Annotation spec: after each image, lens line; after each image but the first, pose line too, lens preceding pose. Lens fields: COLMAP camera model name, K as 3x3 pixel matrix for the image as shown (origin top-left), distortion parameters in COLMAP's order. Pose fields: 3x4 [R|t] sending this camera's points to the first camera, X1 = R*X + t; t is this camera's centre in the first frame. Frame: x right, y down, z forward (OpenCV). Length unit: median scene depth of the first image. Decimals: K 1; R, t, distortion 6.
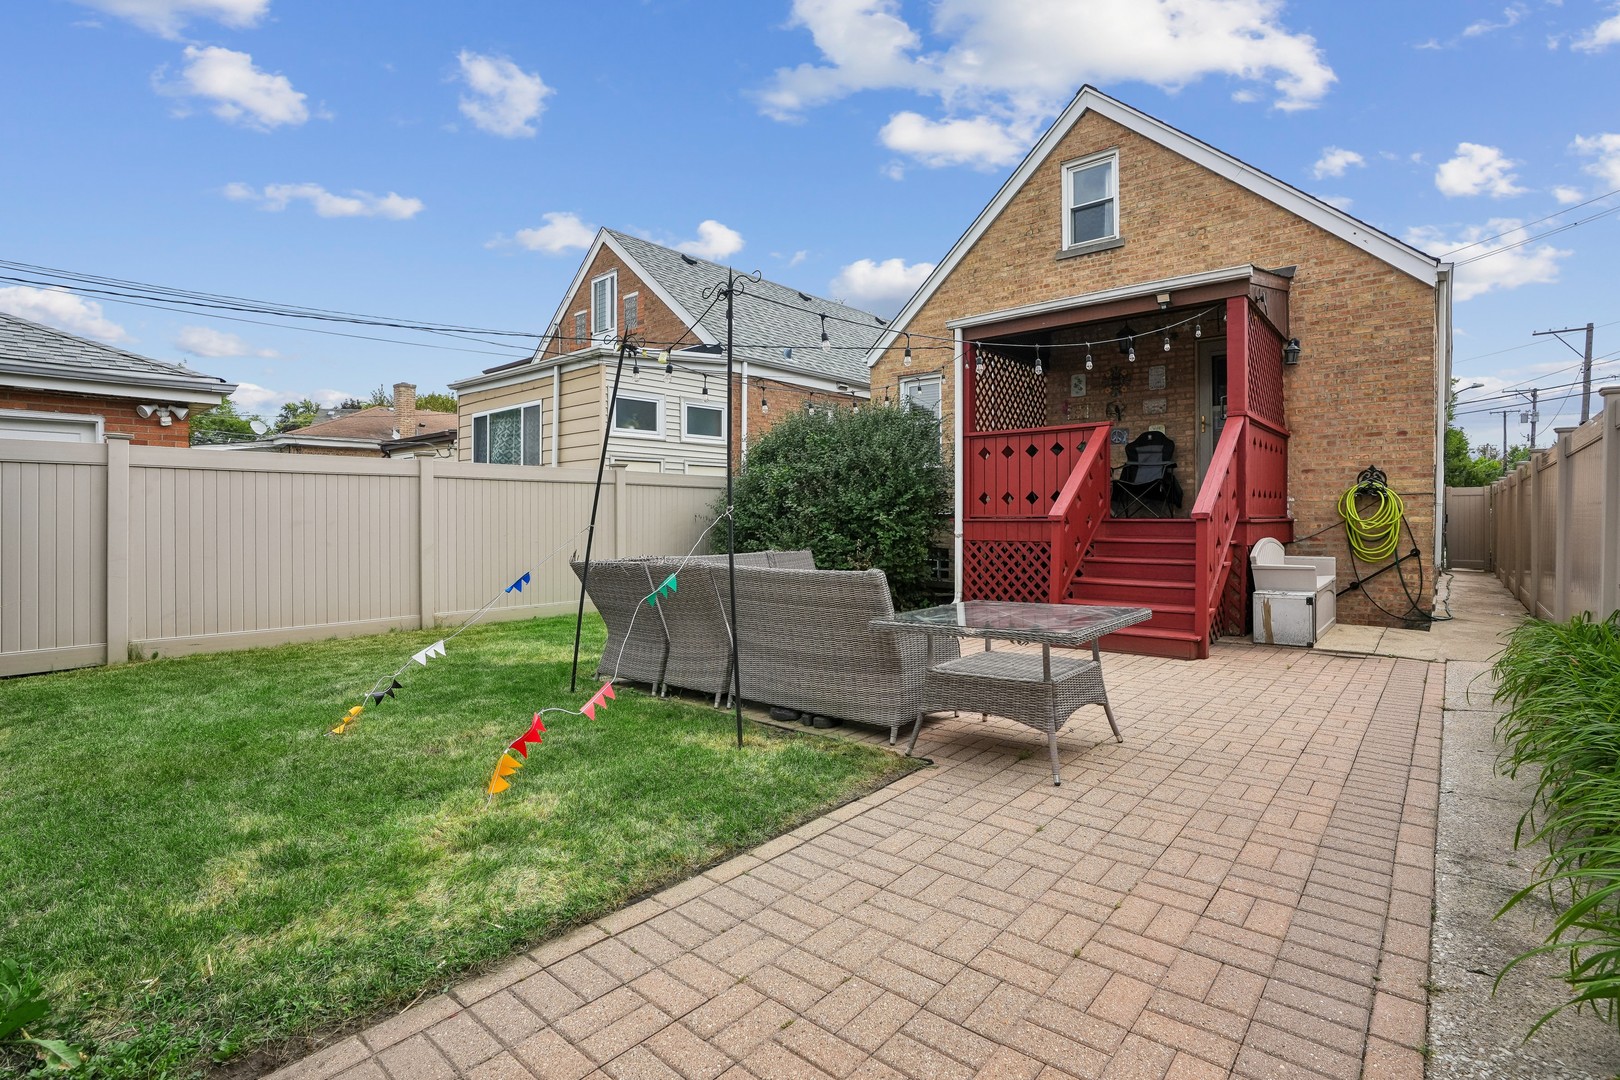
lens RADIAL K [[753.0, 0, 812.3], [0, 753.0, 529.9], [0, 0, 1]] dist [-0.031869, 0.001244]
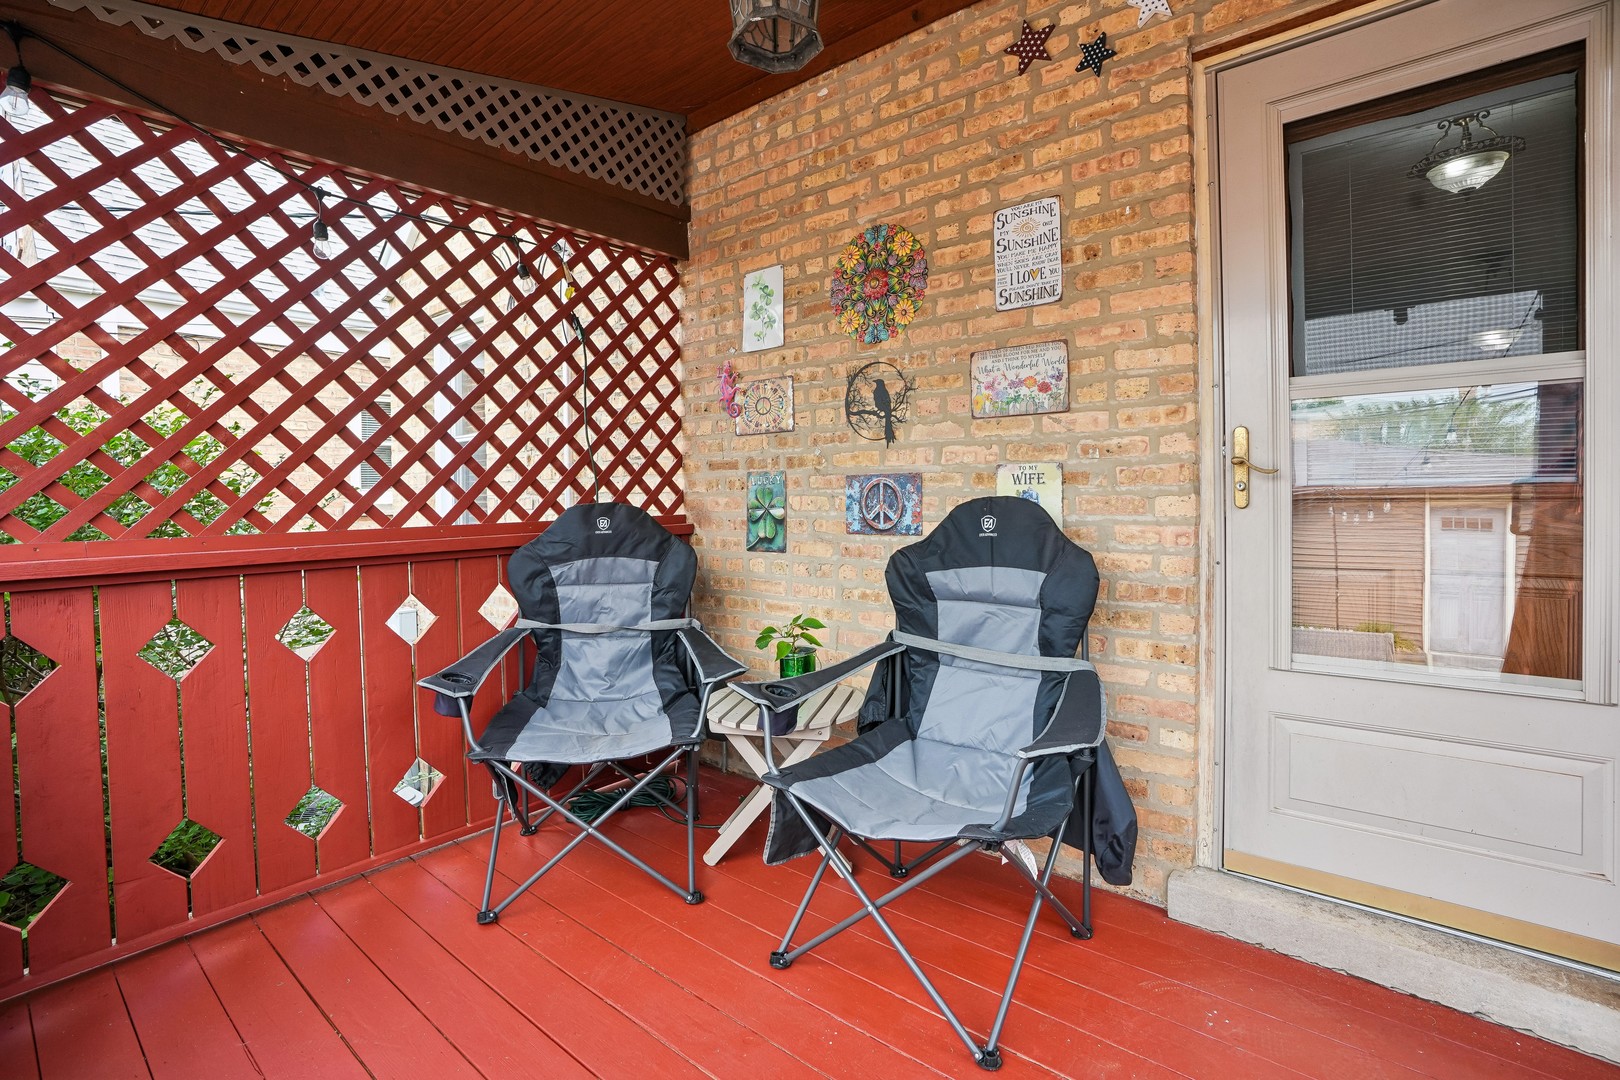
lens RADIAL K [[753.0, 0, 783.6], [0, 753.0, 519.5], [0, 0, 1]] dist [-0.031869, 0.001244]
pose [[0.999914, -0.010442, -0.007874, 0.386190], [0.010526, 0.999887, 0.010768, -0.126159], [0.007761, -0.010850, 0.999911, 0.766955]]
